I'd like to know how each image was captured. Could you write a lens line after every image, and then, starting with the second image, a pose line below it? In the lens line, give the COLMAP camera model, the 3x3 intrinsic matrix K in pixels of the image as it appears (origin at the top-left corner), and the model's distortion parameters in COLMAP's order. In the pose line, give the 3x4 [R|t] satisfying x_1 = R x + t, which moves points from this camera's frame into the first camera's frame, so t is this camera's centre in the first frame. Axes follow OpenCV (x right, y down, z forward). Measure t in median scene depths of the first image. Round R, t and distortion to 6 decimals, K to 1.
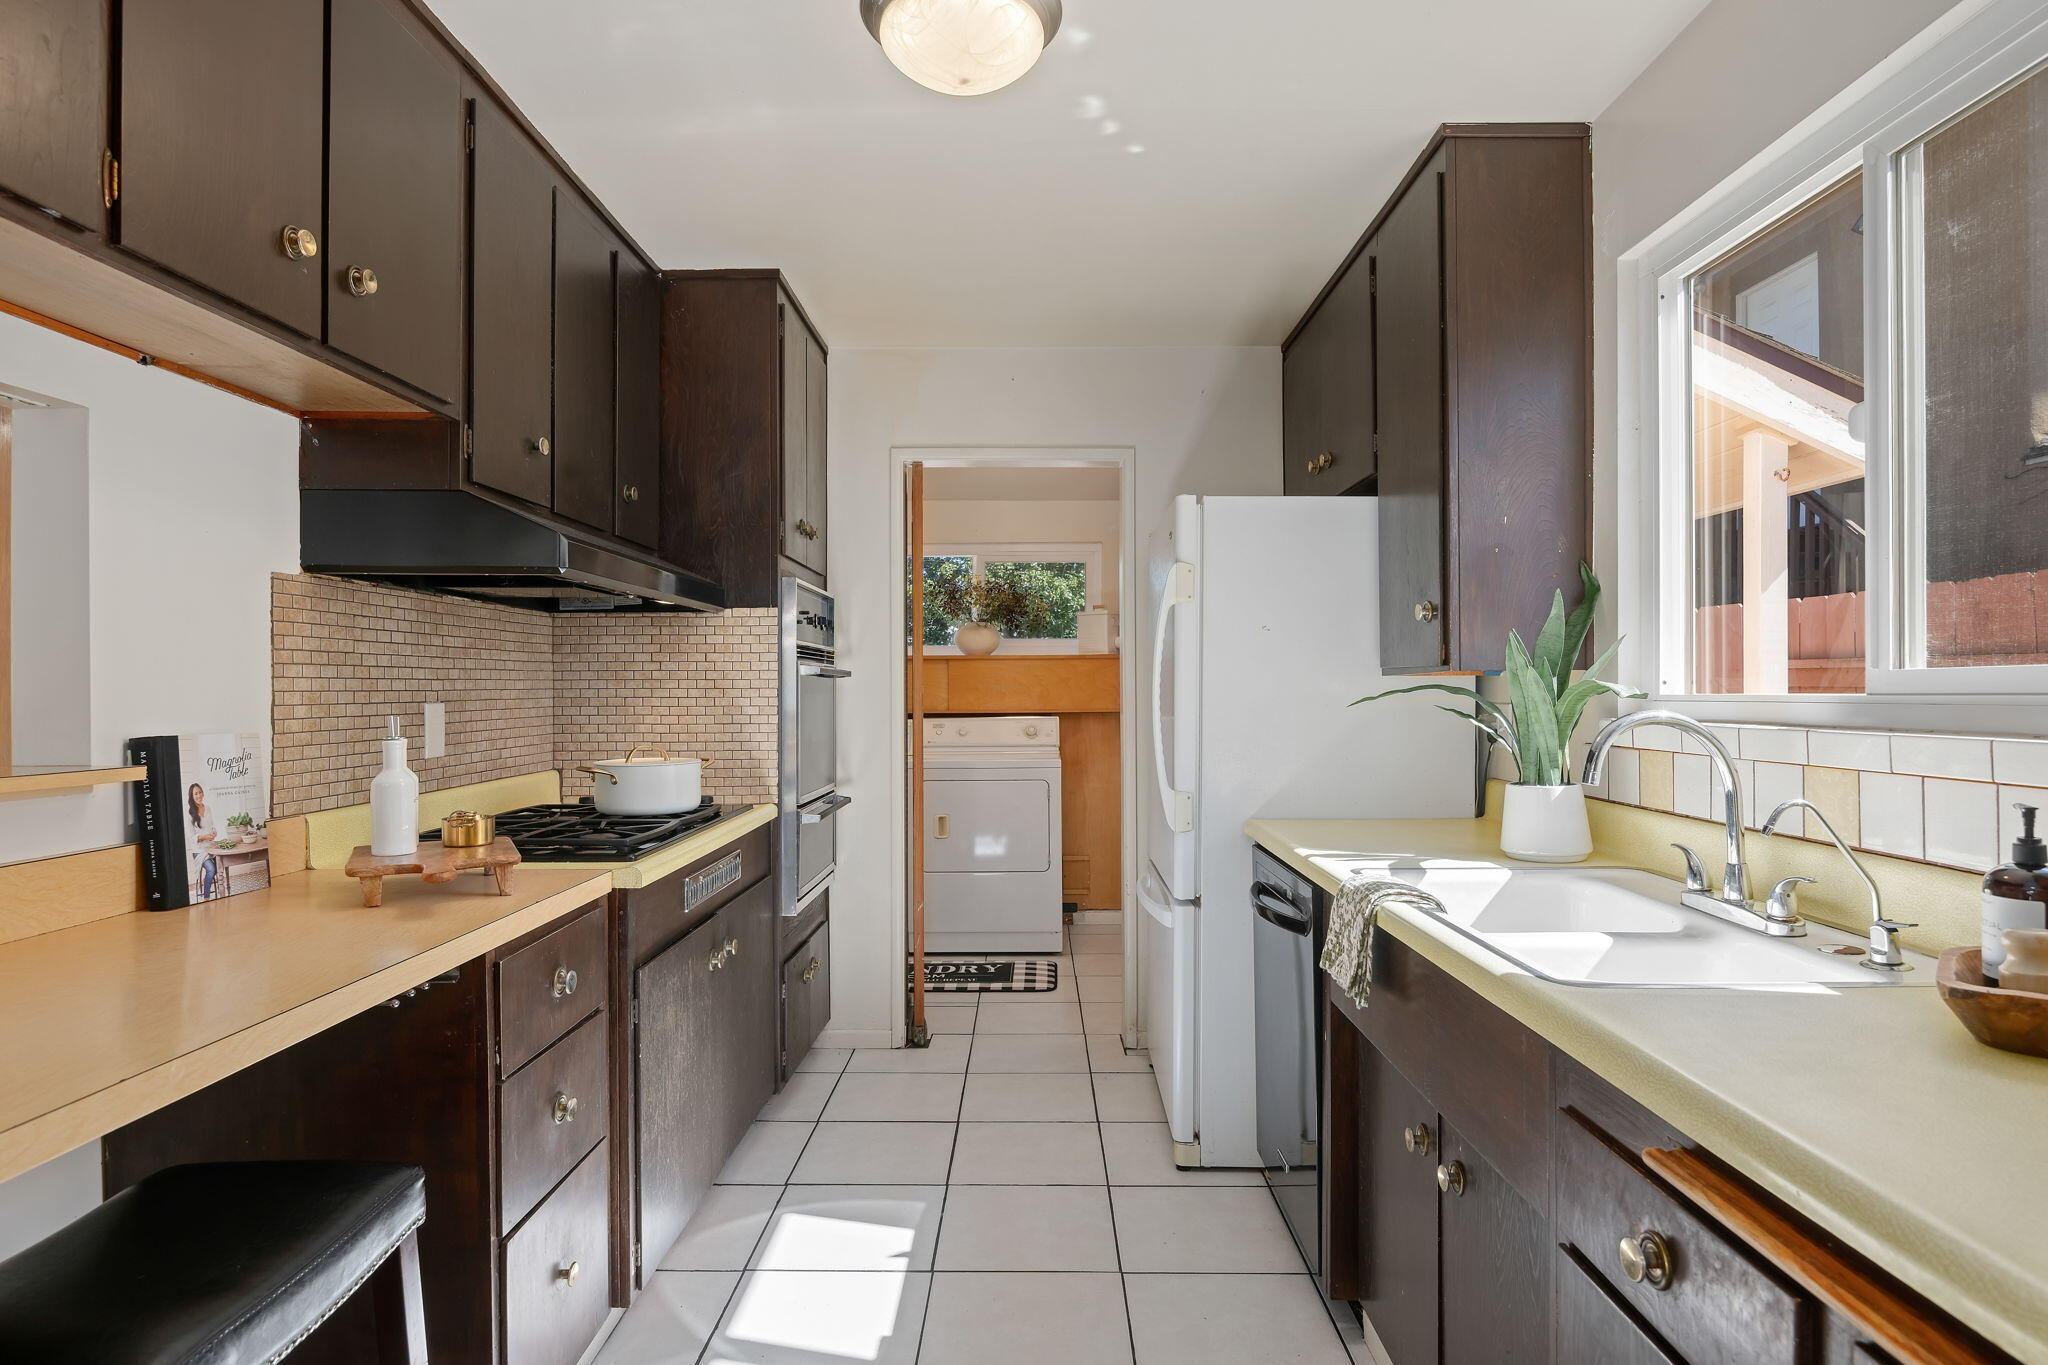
lens RADIAL K [[1099.6, 0, 1023.5], [0, 1099.6, 686.1], [0, 0, 1]] dist [-0.000680, -0.000313]
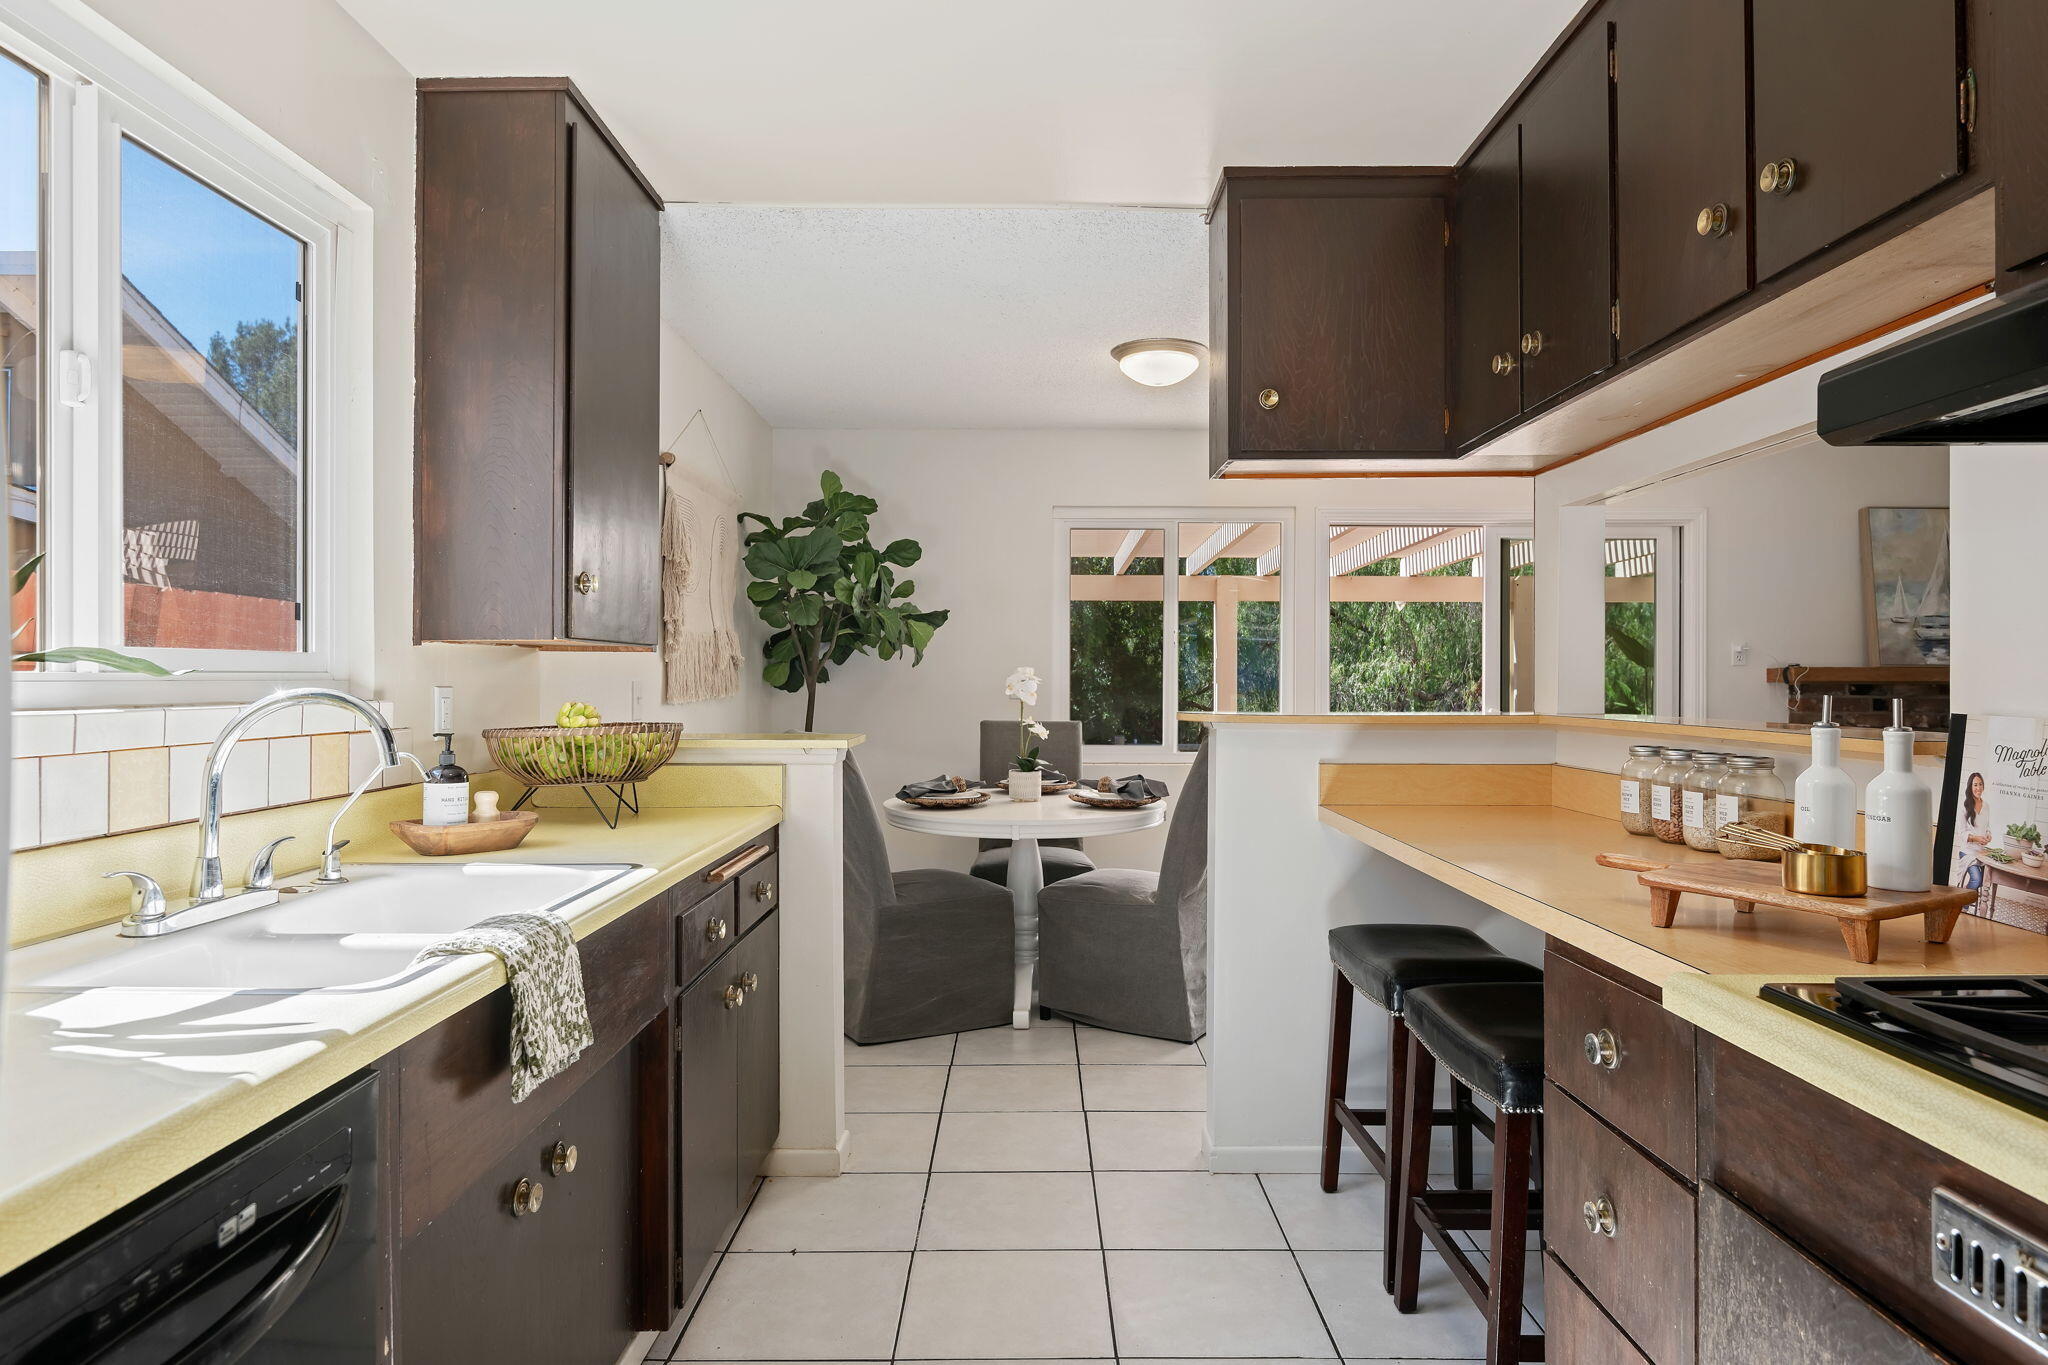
lens RADIAL K [[1099.6, 0, 1023.3], [0, 1099.6, 682.7], [0, 0, 1]] dist [-0.000680, -0.000313]
pose [[-0.999956, 0.003668, 0.008604, -0.028279], [0.003633, 0.999985, -0.004100, 0.019878], [-0.008619, -0.004069, -0.999955, 1.823199]]
